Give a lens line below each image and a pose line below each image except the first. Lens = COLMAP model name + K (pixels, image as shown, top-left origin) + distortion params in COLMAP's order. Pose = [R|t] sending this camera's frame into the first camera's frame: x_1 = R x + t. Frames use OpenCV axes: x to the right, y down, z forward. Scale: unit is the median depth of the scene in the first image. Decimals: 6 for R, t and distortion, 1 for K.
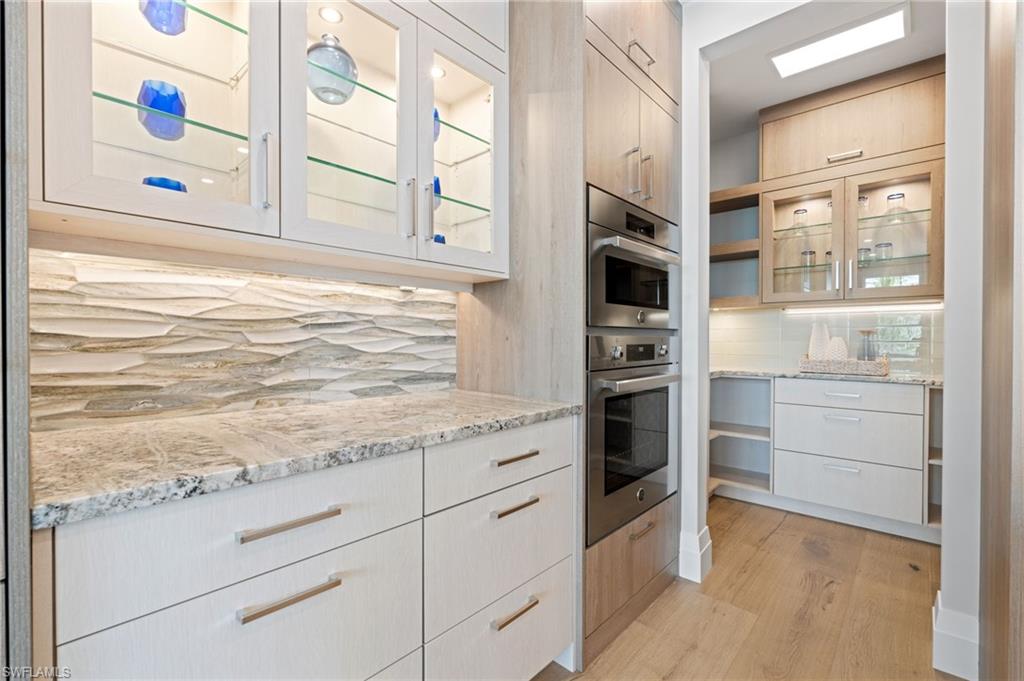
lens RADIAL K [[447.3, 0, 512.6], [0, 447.3, 346.4], [0, 0, 1]] dist [-0.004283, -0.000188]
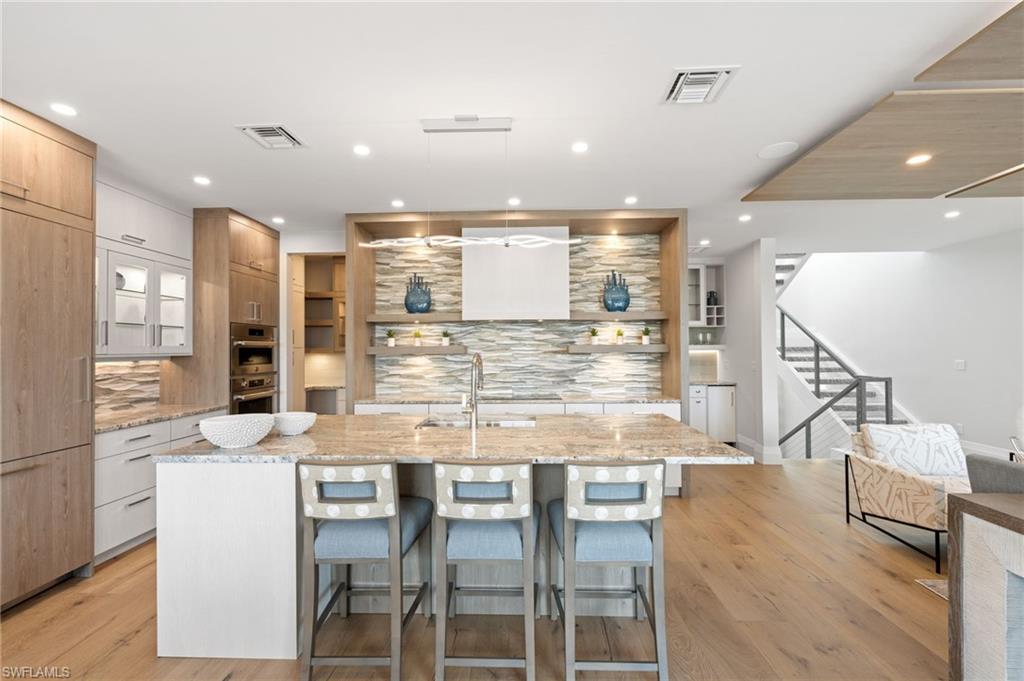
lens RADIAL K [[447.3, 0, 512.3], [0, 447.3, 342.8], [0, 0, 1]] dist [-0.004283, -0.000188]
pose [[0.760785, 0.004835, 0.648985, -0.259634], [0.015296, 0.999561, -0.025377, -0.135740], [-0.648823, 0.029233, 0.760377, -1.942391]]
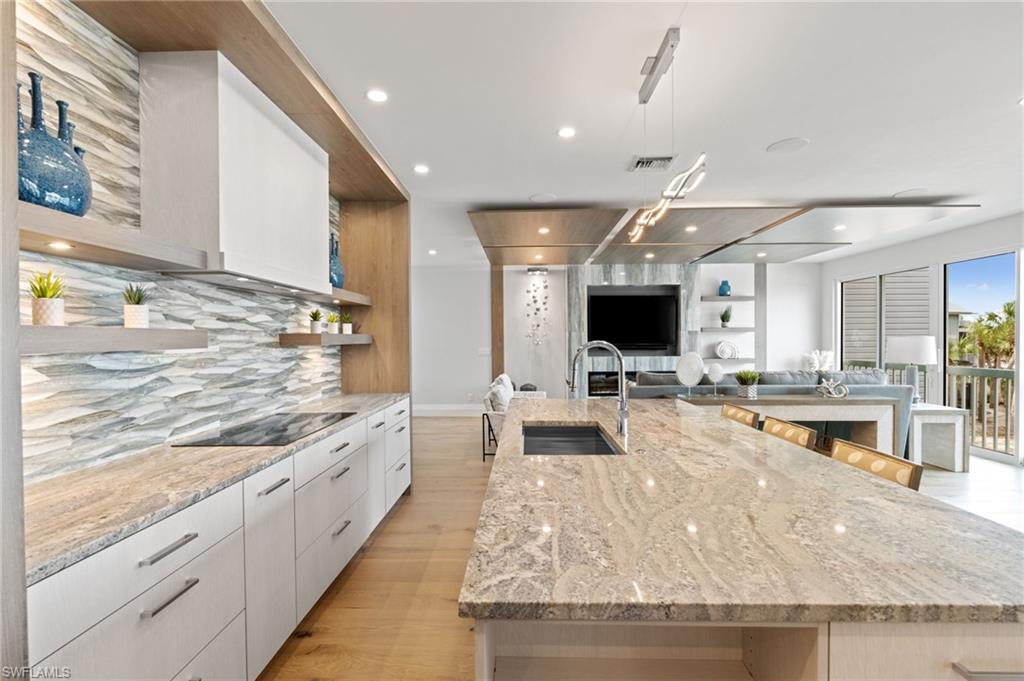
lens RADIAL K [[447.3, 0, 512.4], [0, 447.3, 343.2], [0, 0, 1]] dist [-0.004283, -0.000188]
pose [[-0.652749, -0.003209, 0.757568, -0.096003], [0.016569, 0.999691, 0.018511, -0.165449], [-0.757393, 0.024636, -0.652494, 0.460784]]
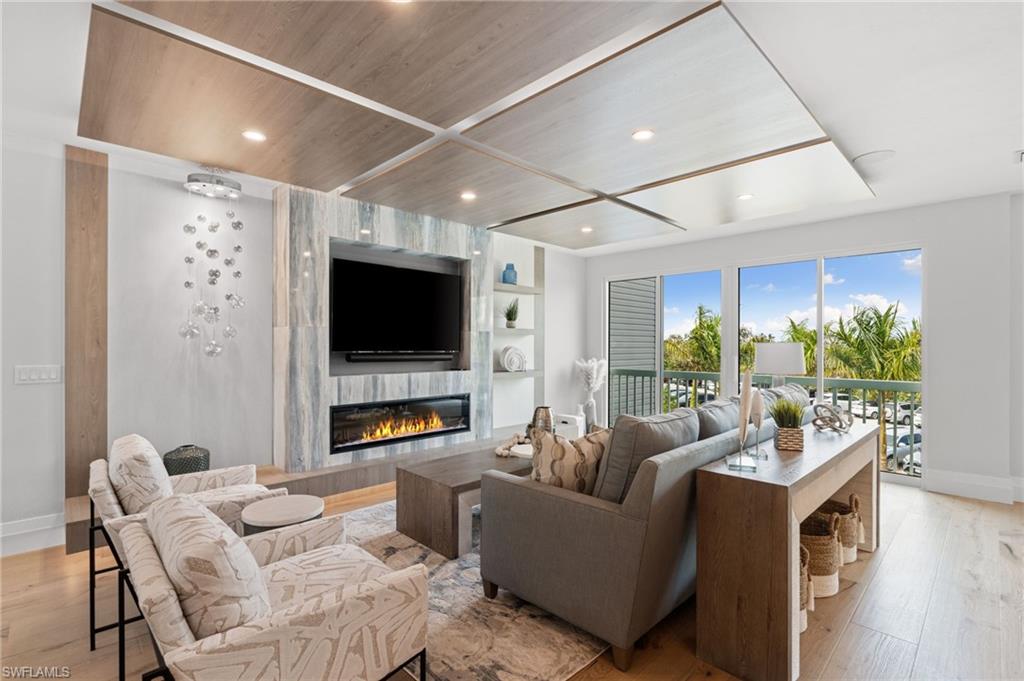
lens RADIAL K [[469.7, 0, 507.6], [0, 469.7, 340.9], [0, 0, 1]] dist [-0.003208, 0.000355]
pose [[-0.998146, -0.001362, 0.060854, 1.782367], [-0.001043, 0.999986, 0.005279, -0.130589], [-0.060860, 0.005206, -0.998133, -0.722494]]
